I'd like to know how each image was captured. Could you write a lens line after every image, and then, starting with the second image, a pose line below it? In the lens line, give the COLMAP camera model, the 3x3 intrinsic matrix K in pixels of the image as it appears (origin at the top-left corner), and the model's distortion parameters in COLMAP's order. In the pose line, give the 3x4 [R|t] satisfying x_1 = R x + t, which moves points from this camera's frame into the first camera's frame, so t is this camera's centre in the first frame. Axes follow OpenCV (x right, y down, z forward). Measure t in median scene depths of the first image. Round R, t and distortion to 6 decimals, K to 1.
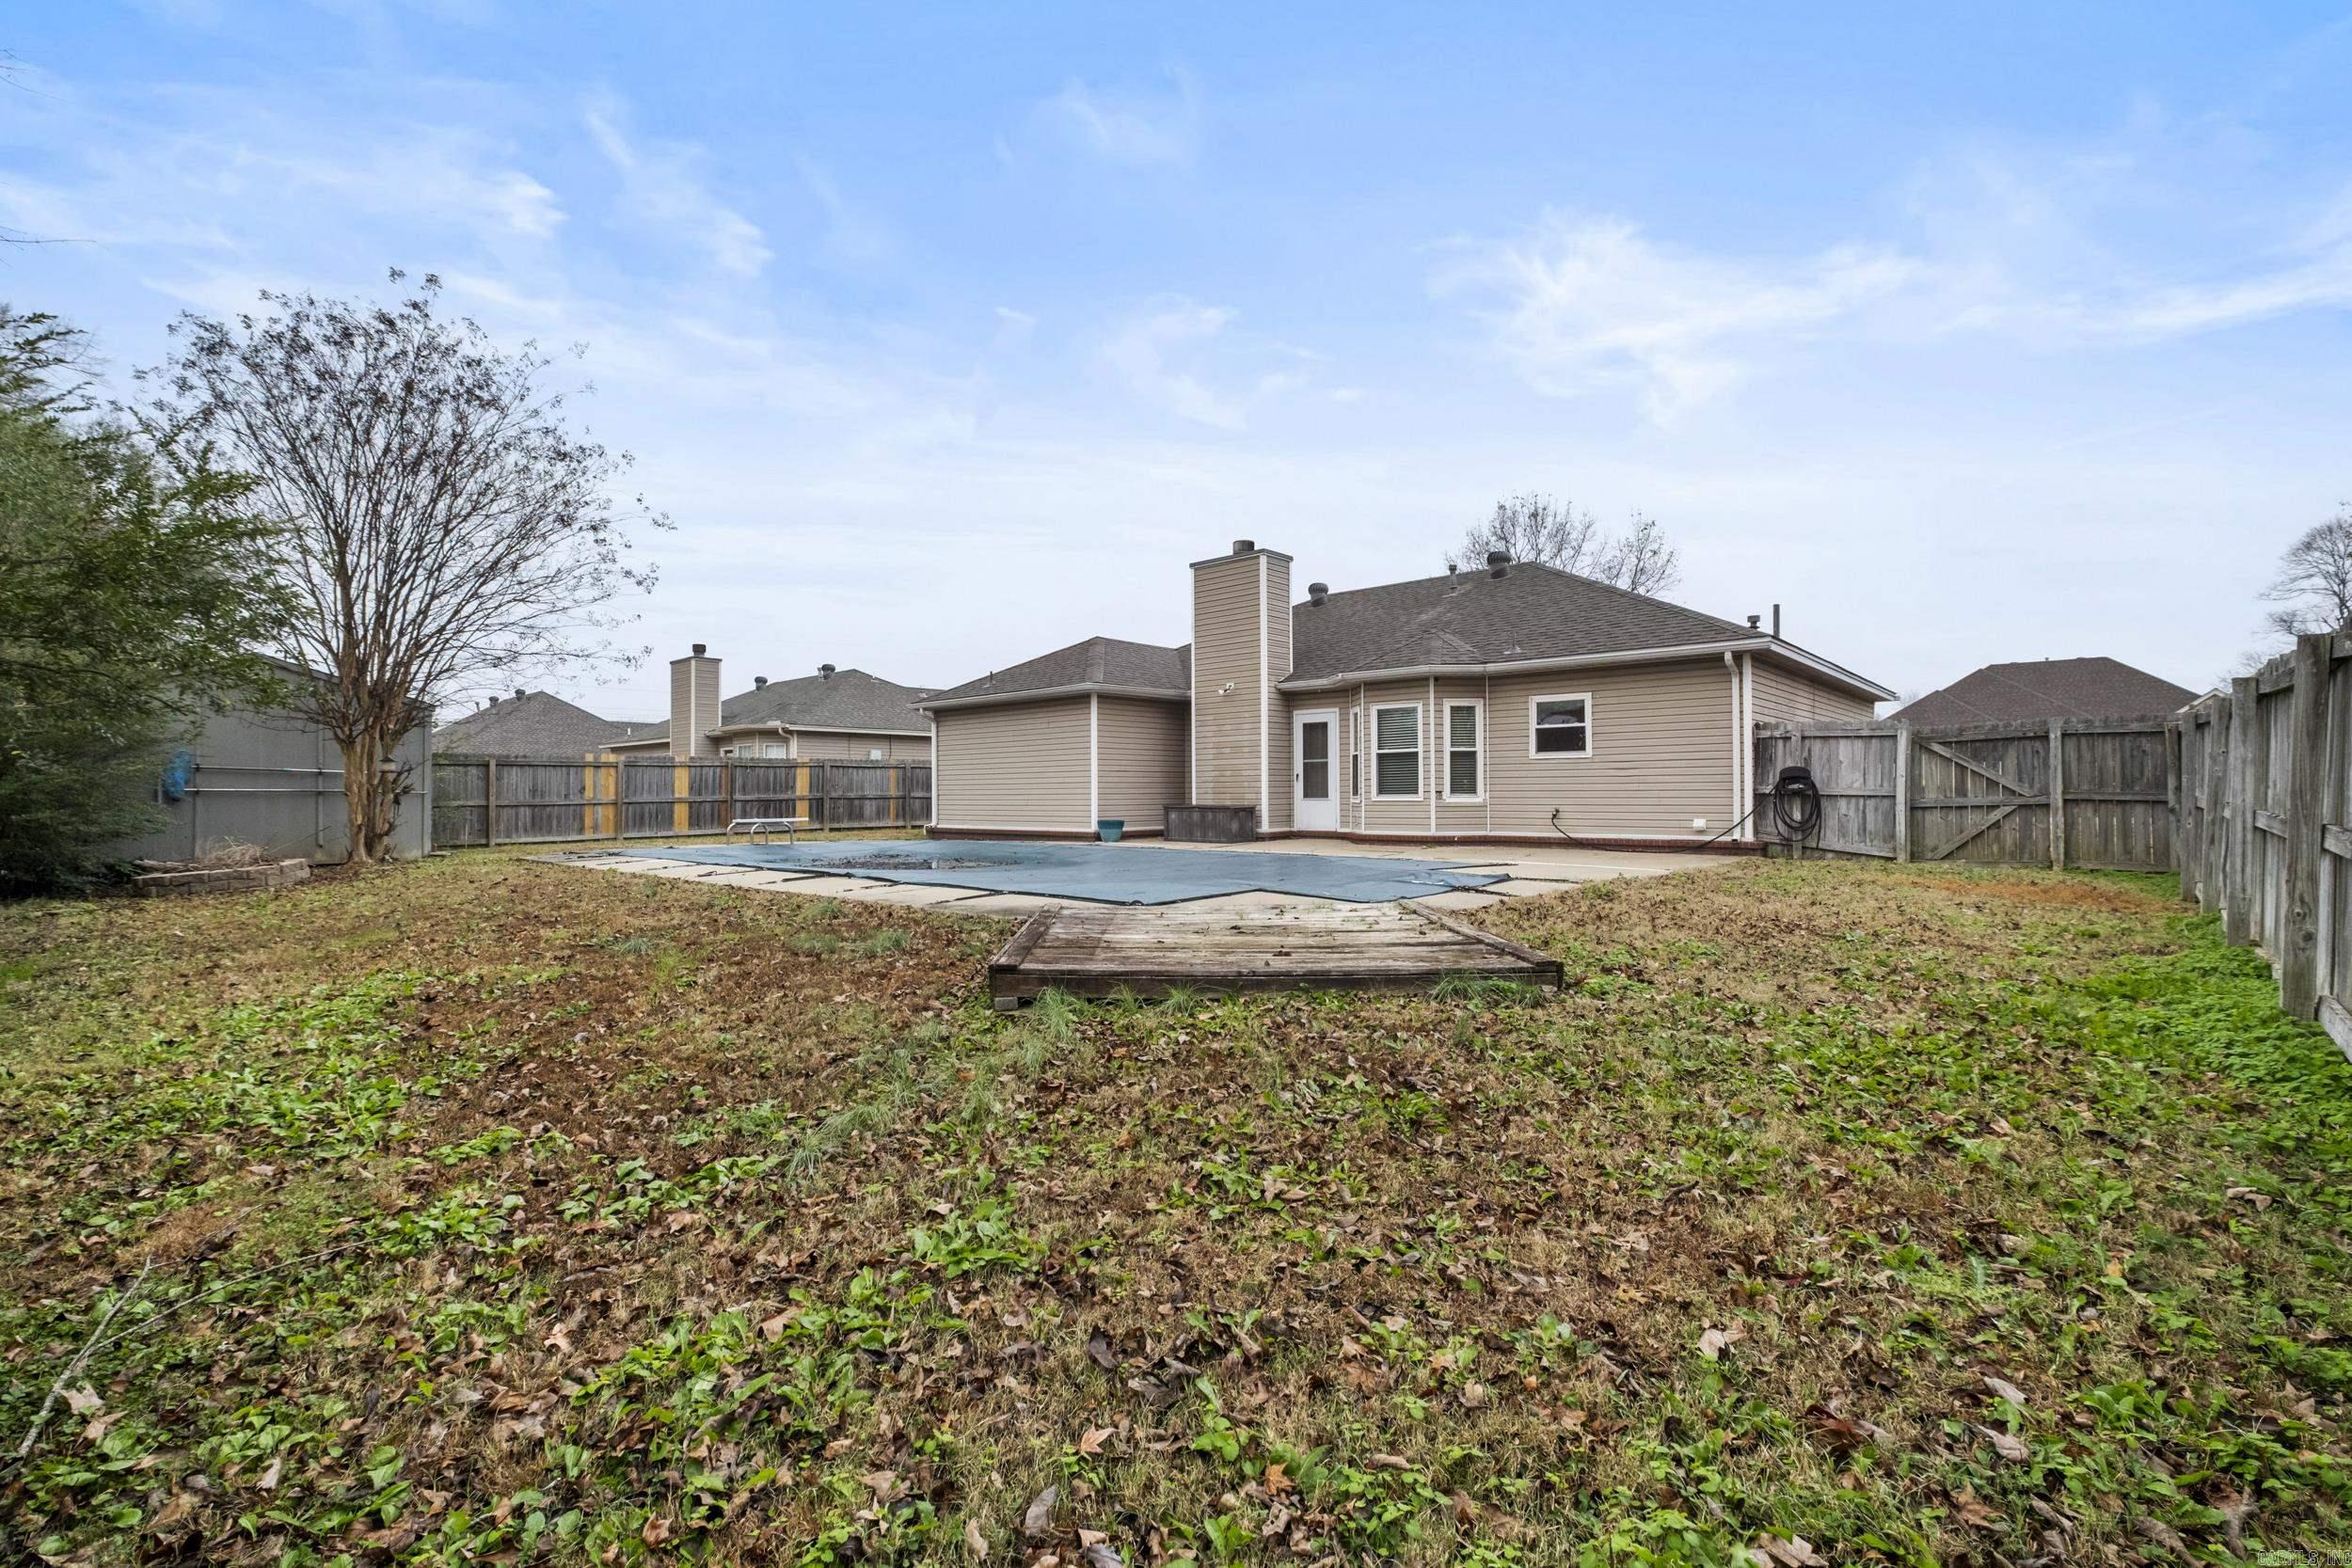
lens RADIAL K [[1032.6, 0, 1170.0], [0, 1032.6, 786.6], [0, 0, 1]] dist [-0.005891, -0.000037]
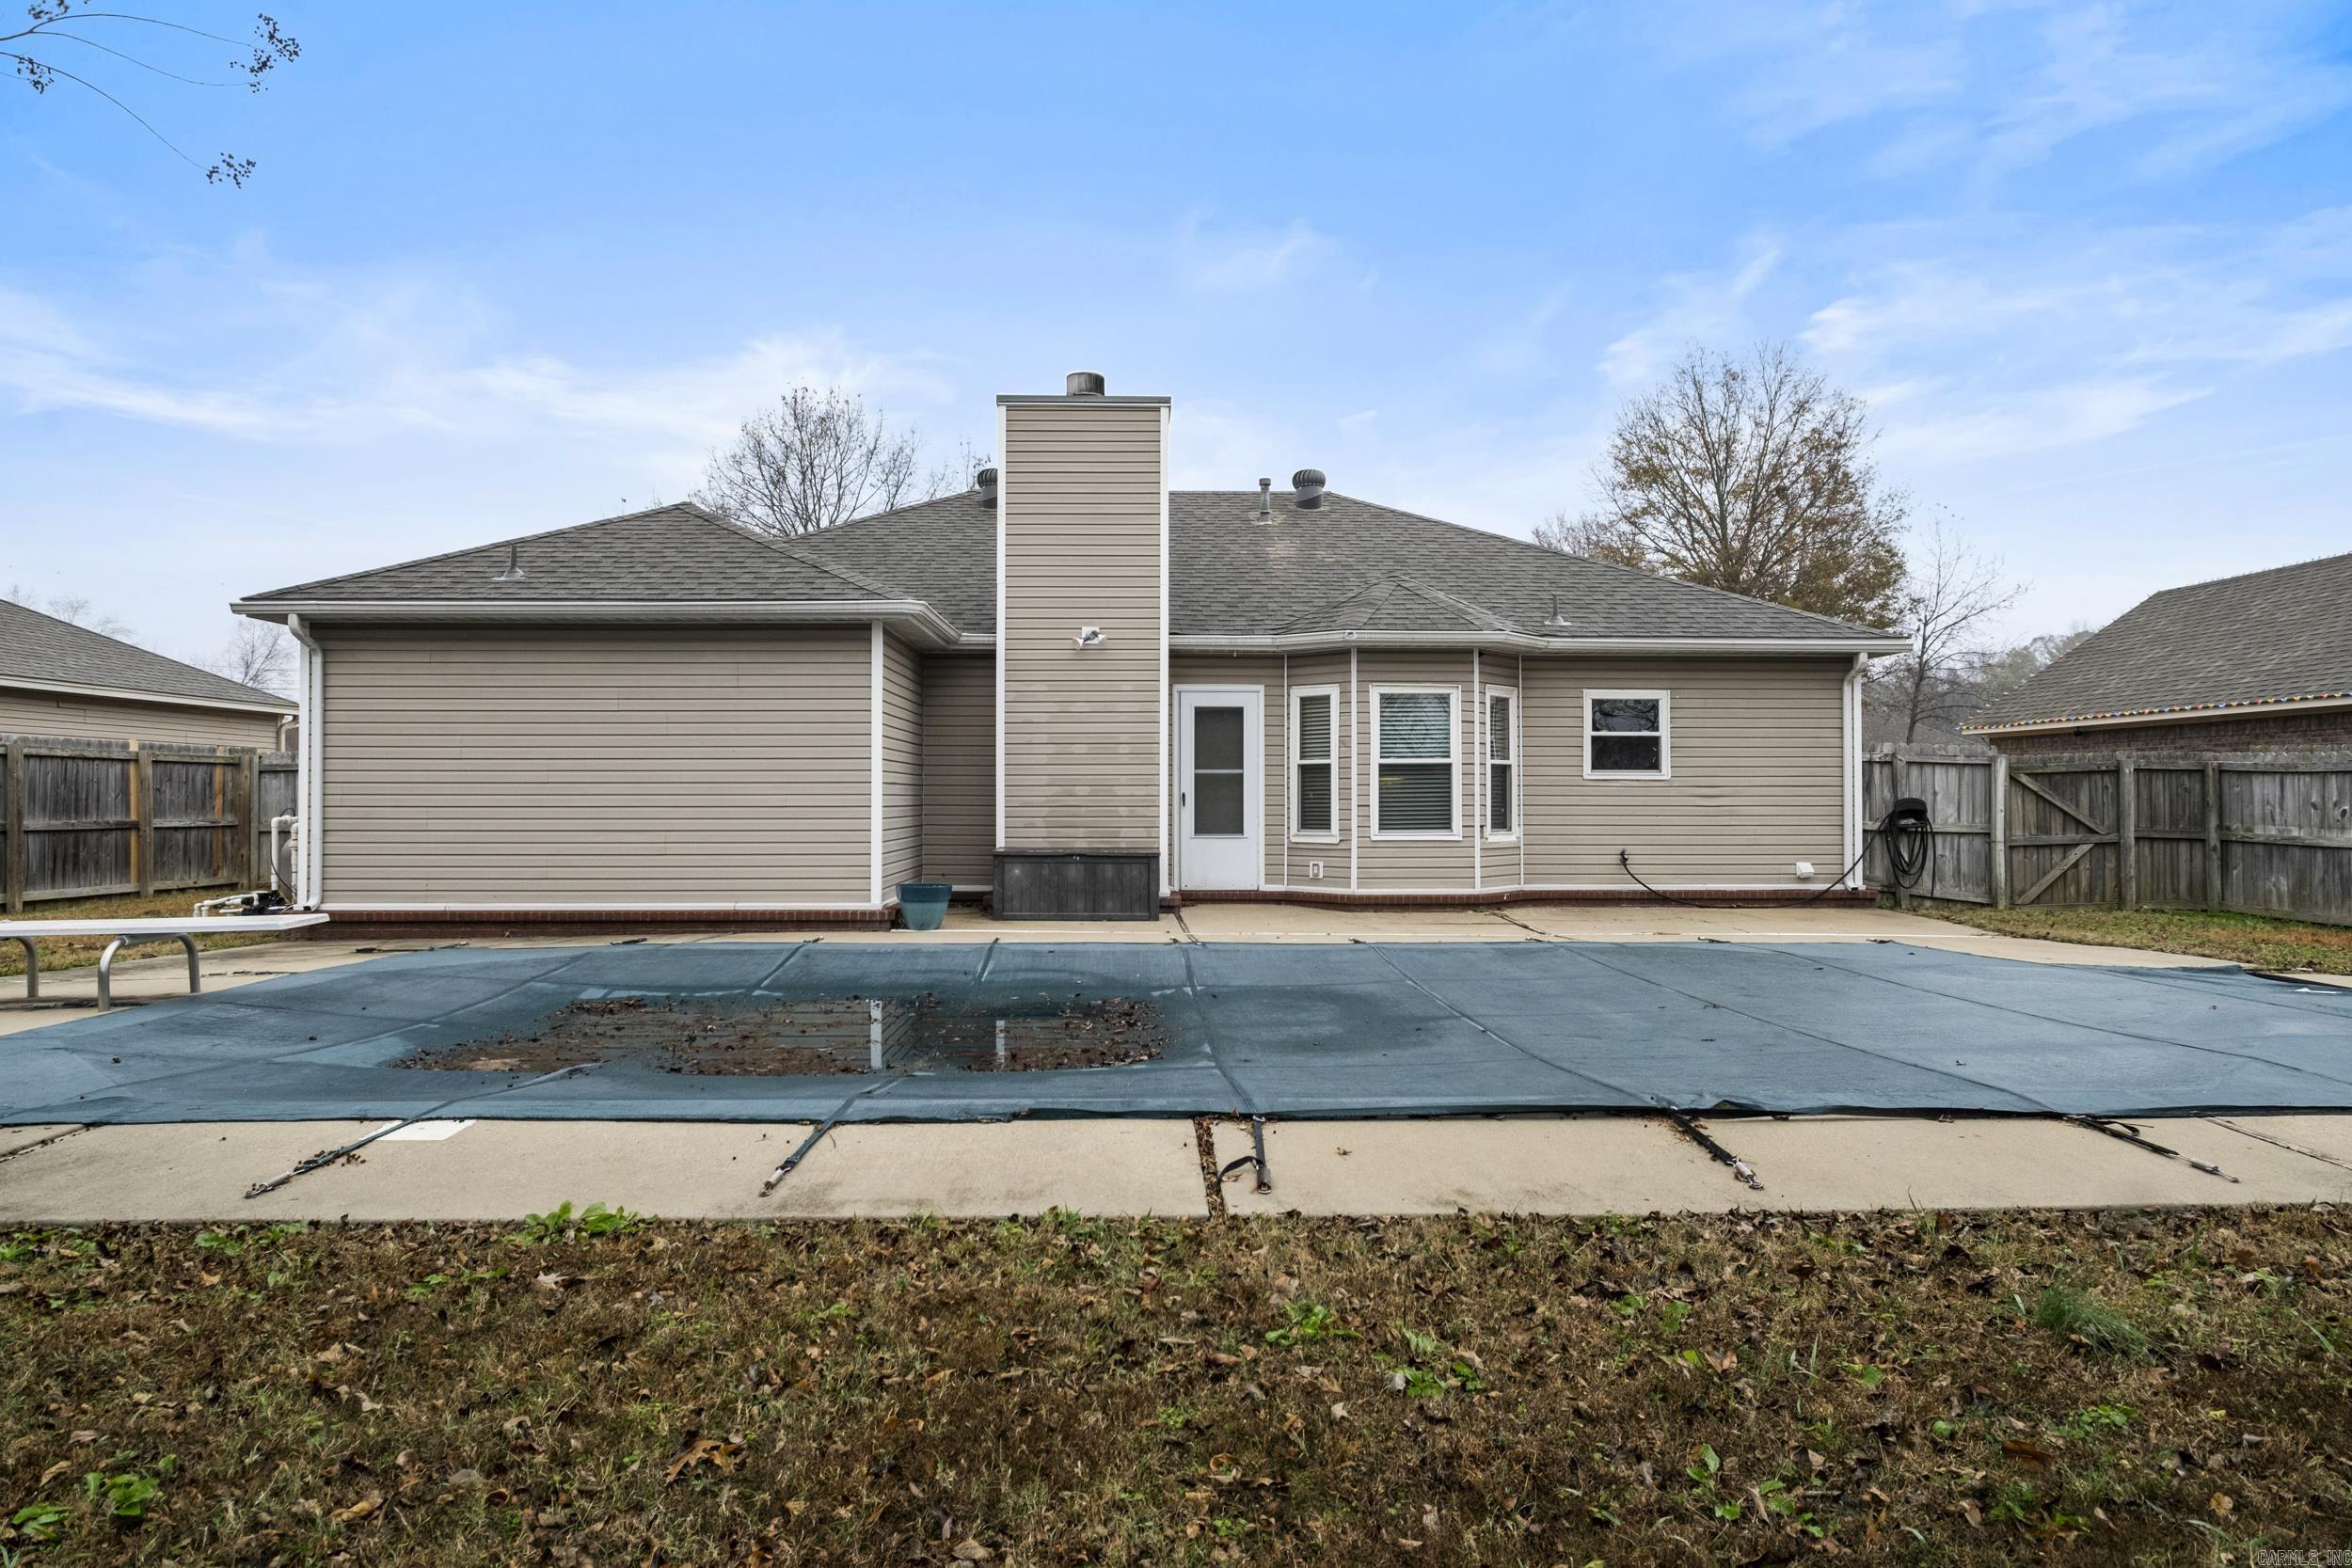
lens RADIAL K [[1419.9, 0, 1184.7], [0, 1419.9, 794.7], [0, 0, 1]] dist [-0.006033, 0.001726]
pose [[0.721267, 0.013315, 0.692529, -0.491511], [-0.009411, 0.999911, -0.009423, -0.004711], [-0.692593, 0.000279, 0.721328, 0.479068]]
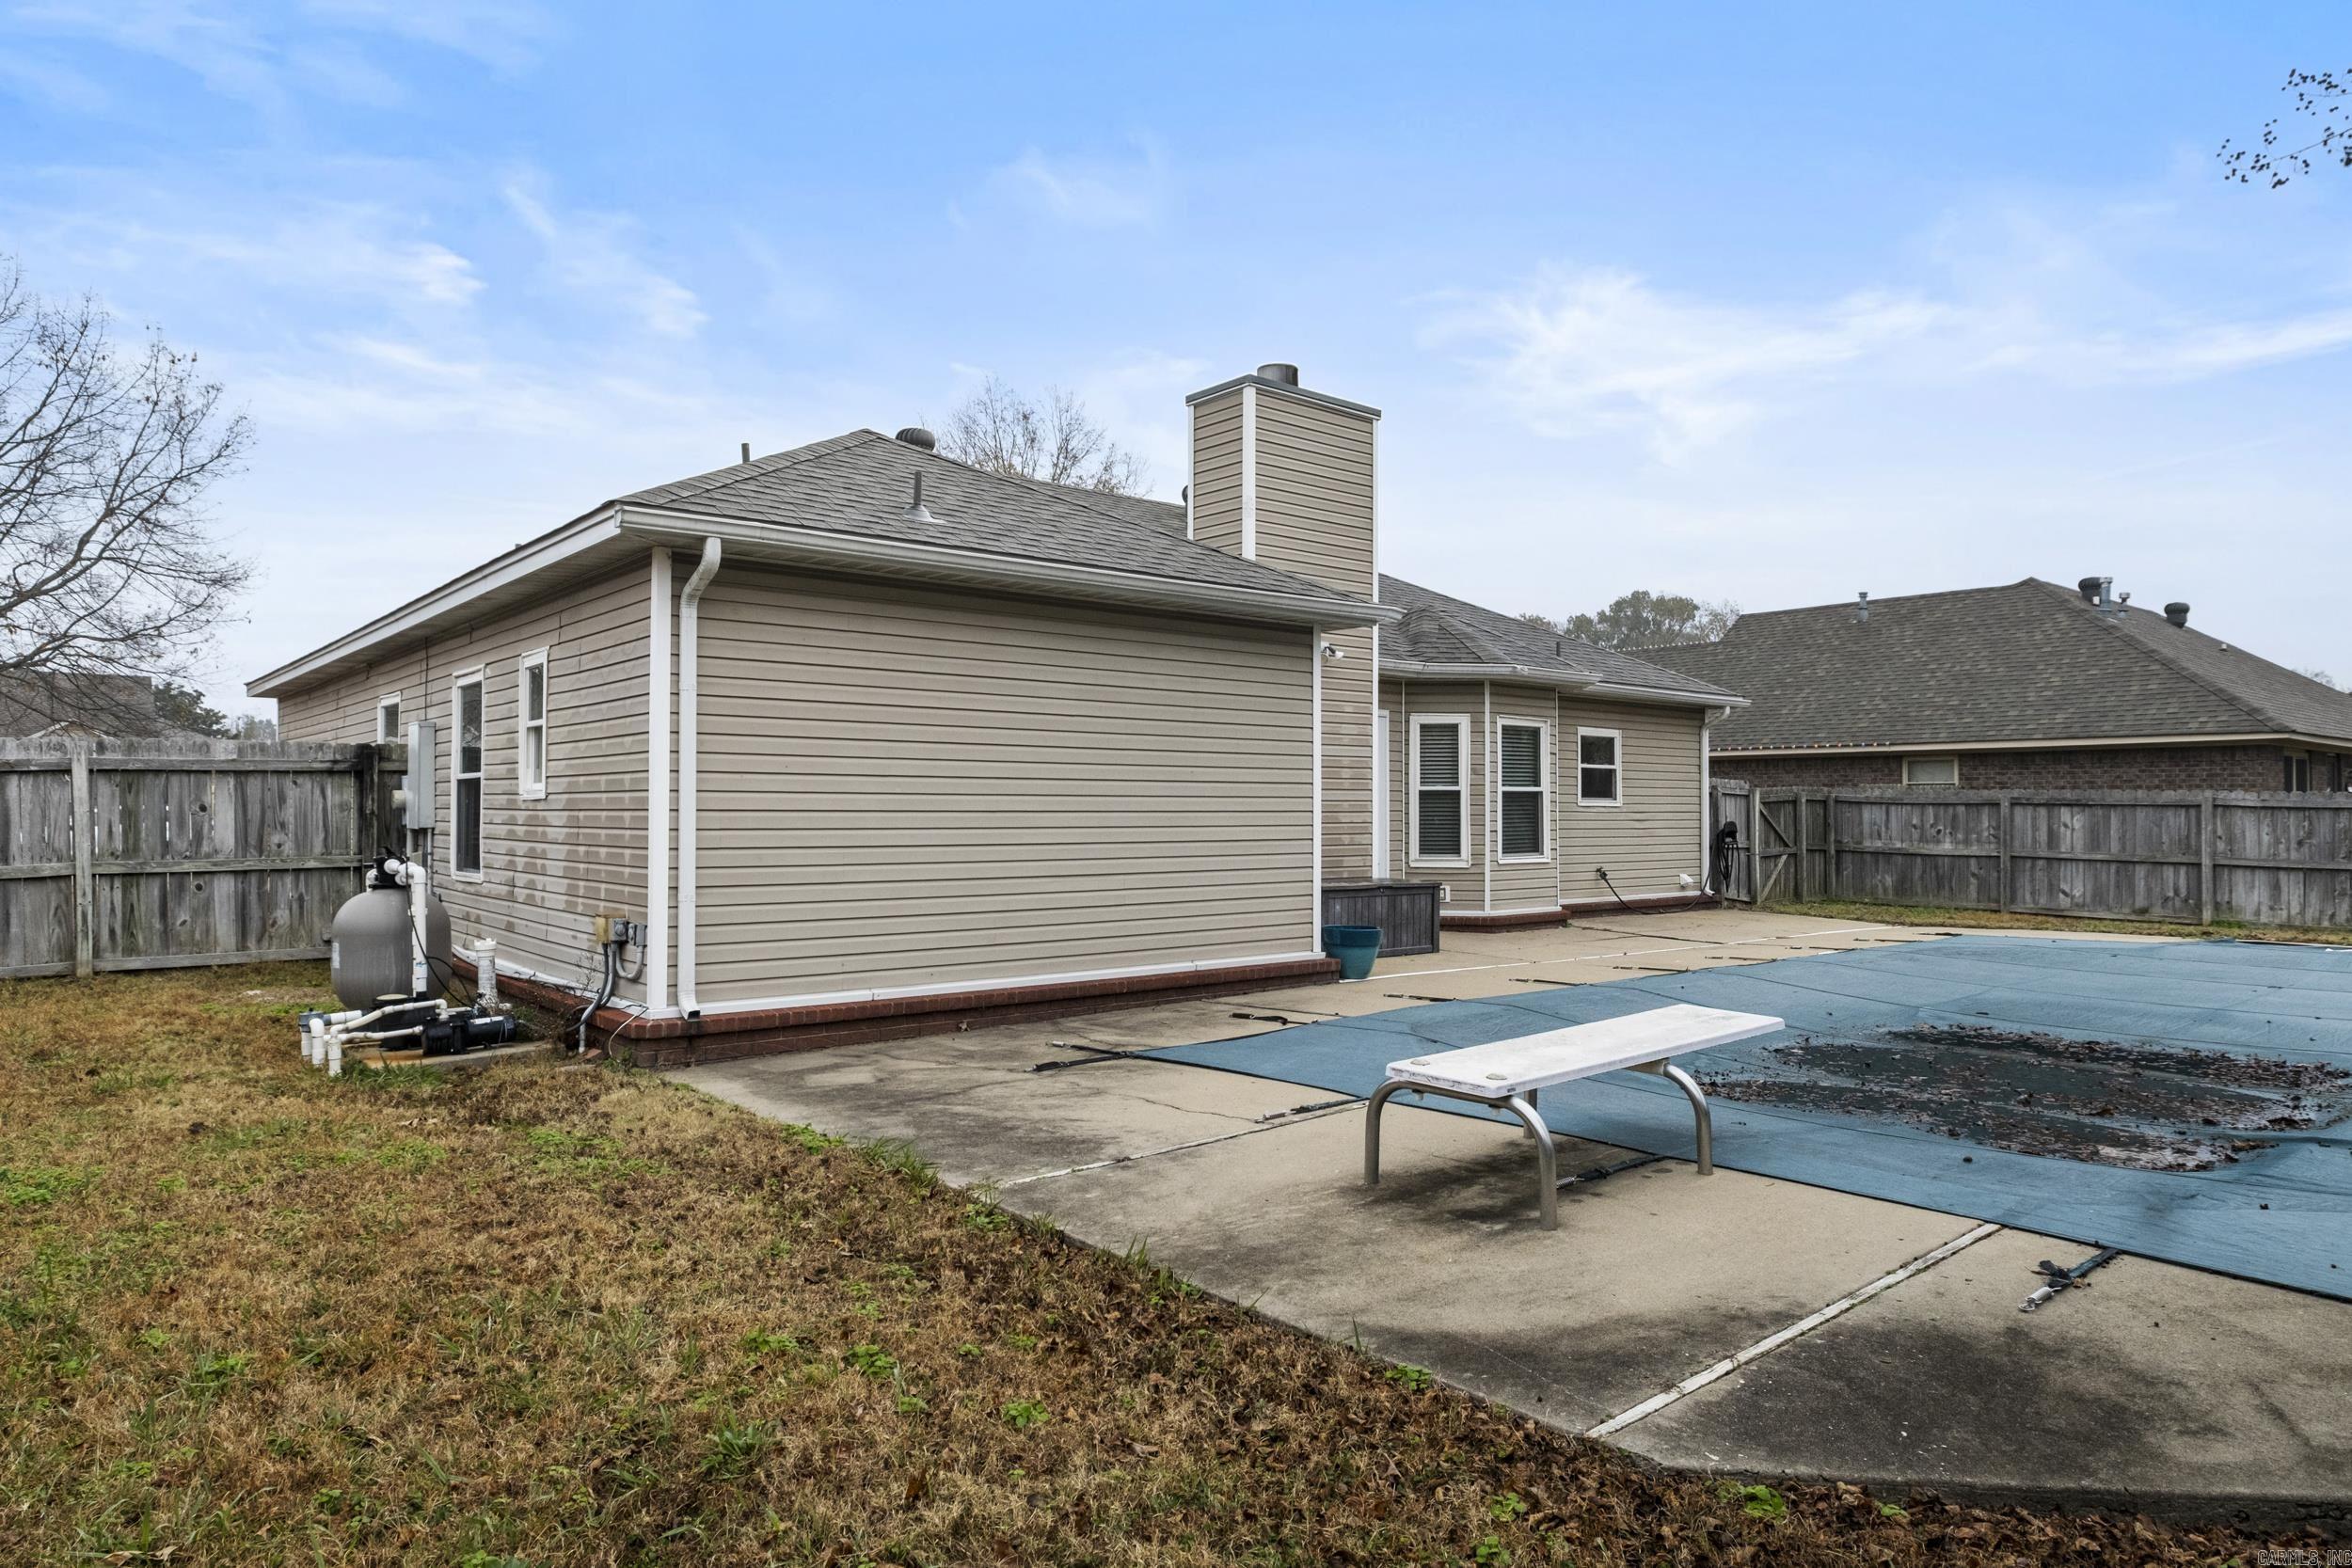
lens RADIAL K [[1419.9, 0, 1196.2], [0, 1419.9, 799.0], [0, 0, 1]] dist [-0.006033, 0.001726]
pose [[0.133070, 0.017710, 0.990948, -0.741866], [-0.007071, 0.999832, -0.016919, -0.011236], [-0.991081, -0.004756, 0.133173, 1.106682]]
